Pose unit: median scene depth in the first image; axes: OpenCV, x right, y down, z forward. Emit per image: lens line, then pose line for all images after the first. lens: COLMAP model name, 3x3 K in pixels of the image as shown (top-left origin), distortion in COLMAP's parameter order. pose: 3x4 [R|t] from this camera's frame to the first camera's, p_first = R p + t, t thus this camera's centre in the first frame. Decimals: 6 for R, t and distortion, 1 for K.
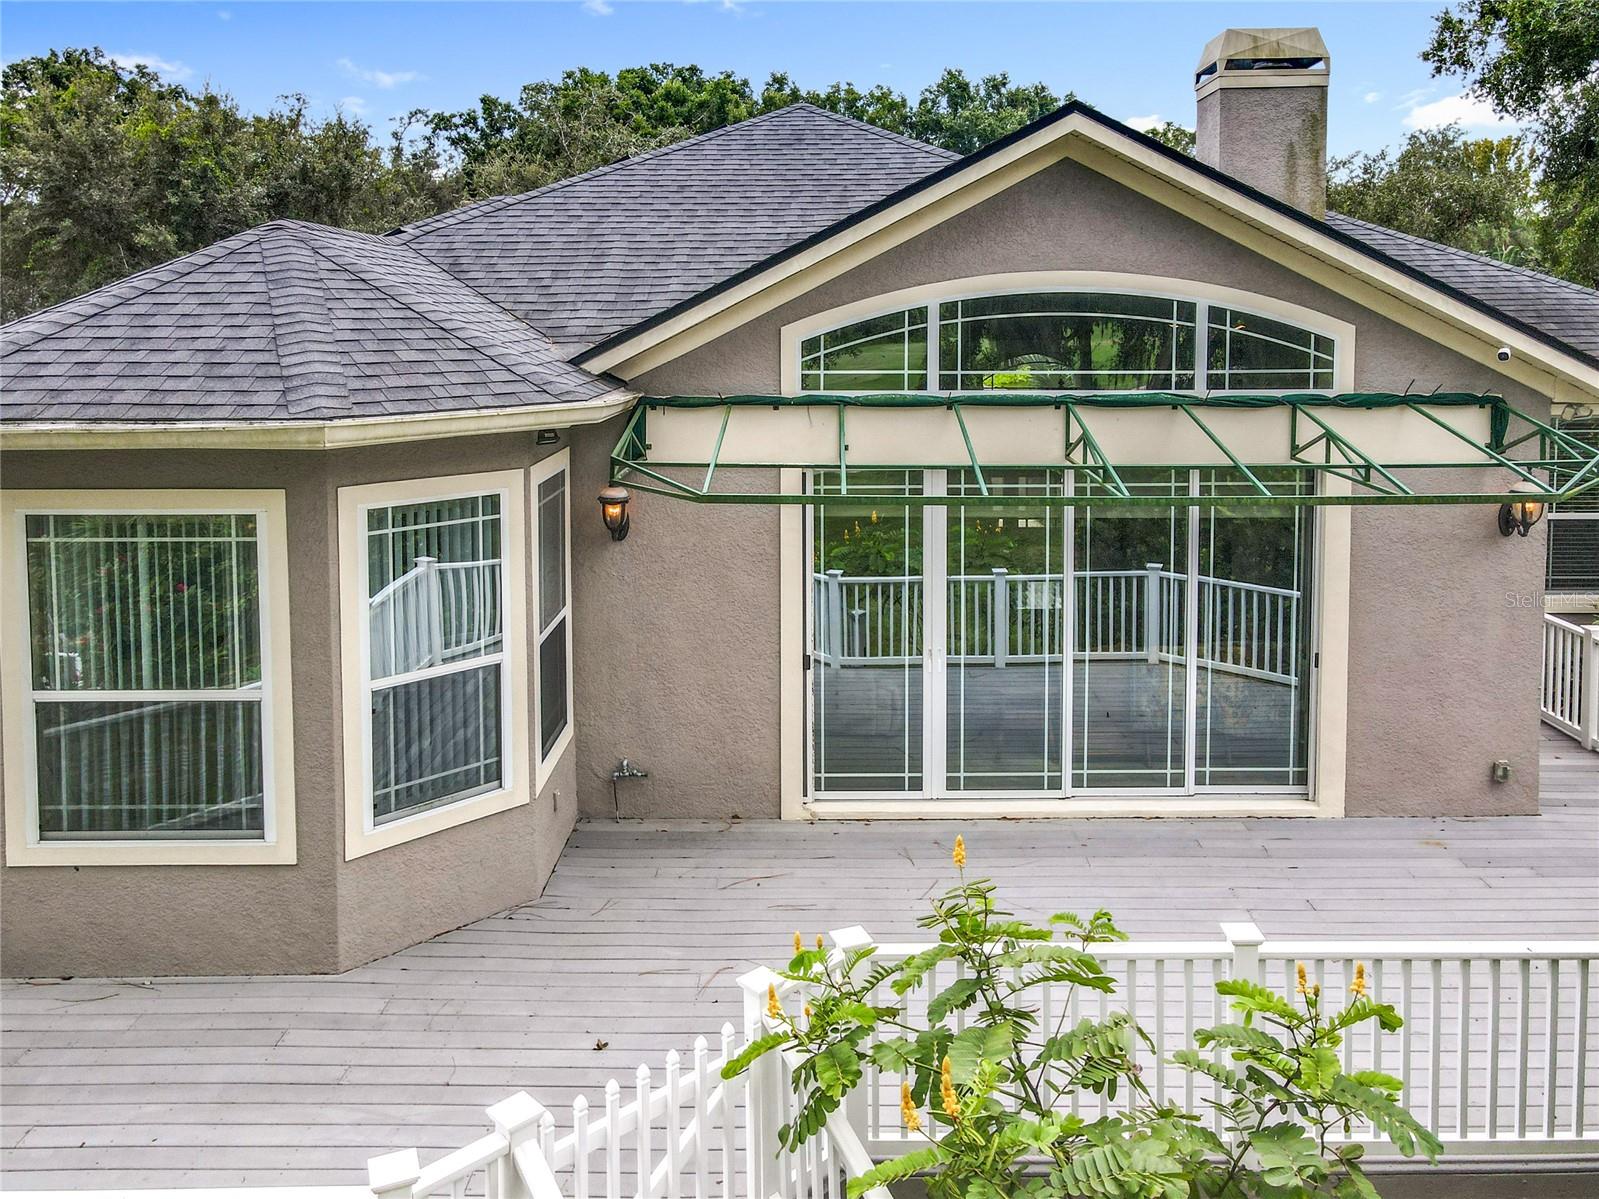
lens RADIAL K [[1180.2, 0, 748.9], [0, 1180.2, 378.7], [0, 0, 1]] dist [0.031908, -0.012945]
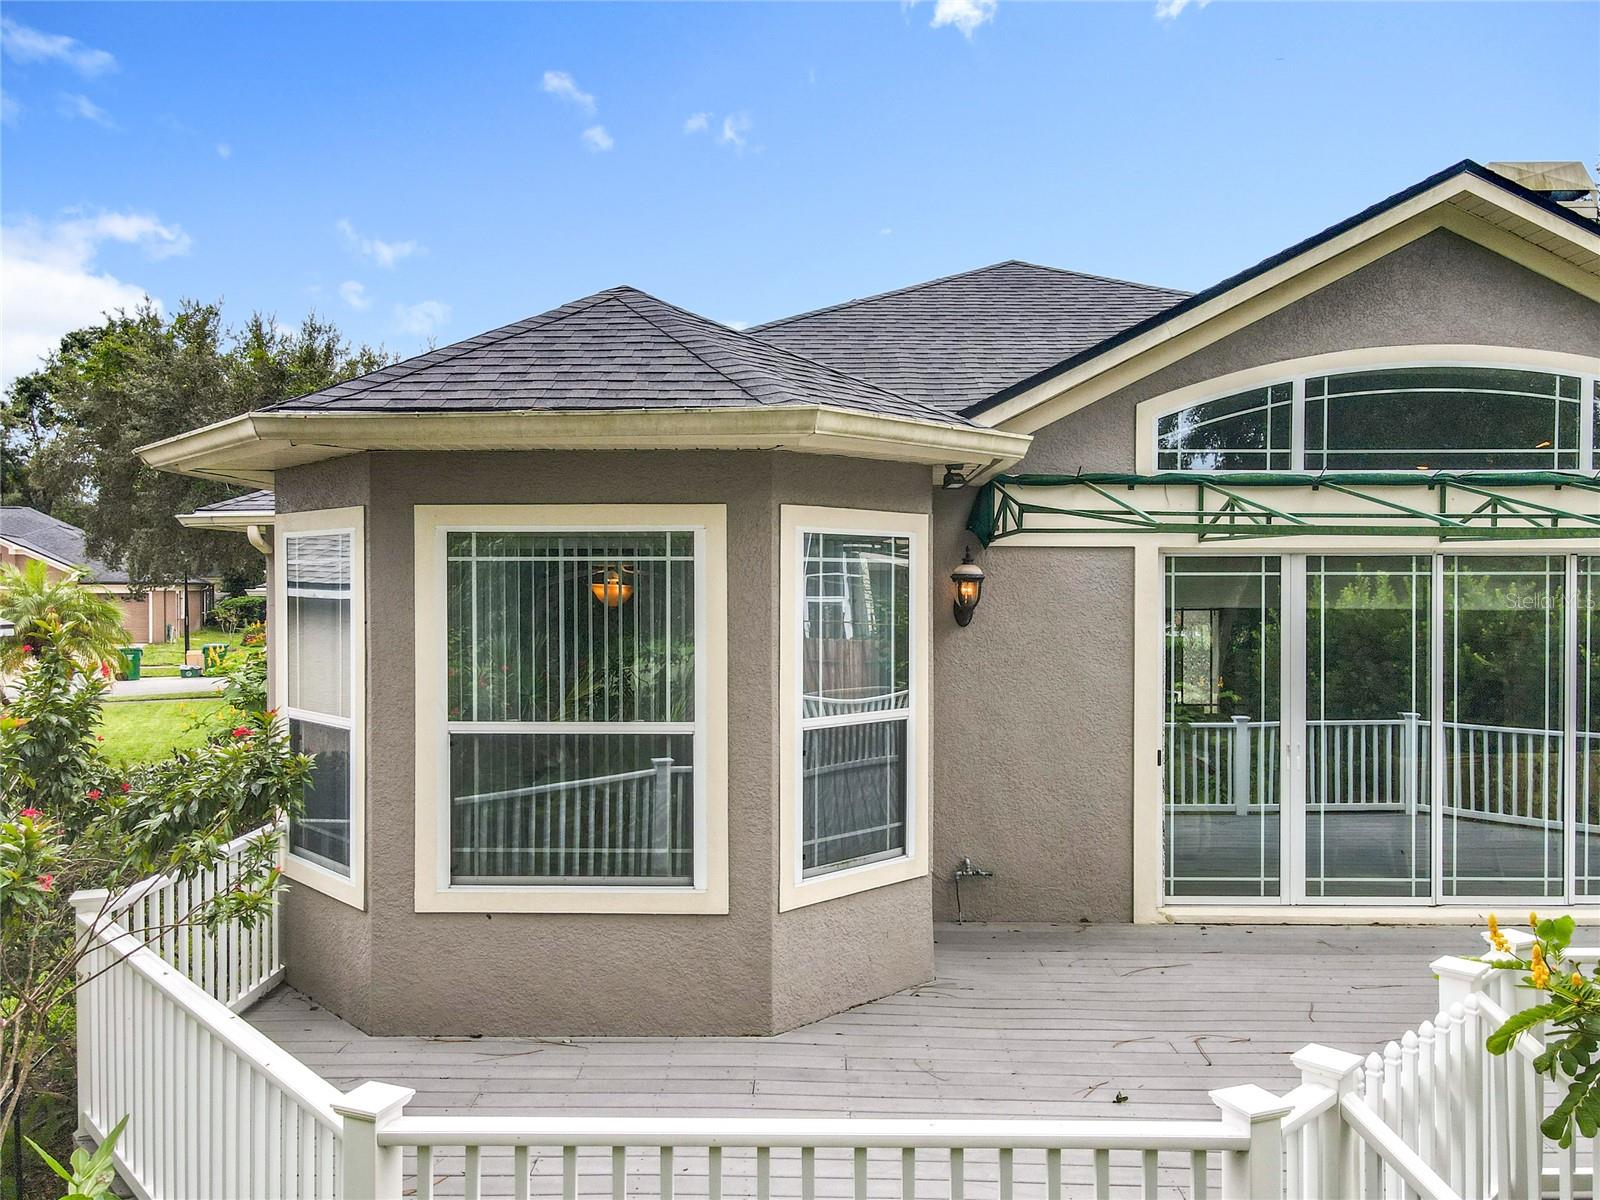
lens RADIAL K [[1102.3, 0, 743.3], [0, 1102.3, 603.9], [0, 0, 1]] dist [0.010657, 0.015622]
pose [[0.999925, 0.008314, -0.008986, -0.283349], [-0.008662, 0.999189, -0.039332, 0.157349], [0.008652, 0.039407, 0.999186, 0.107238]]
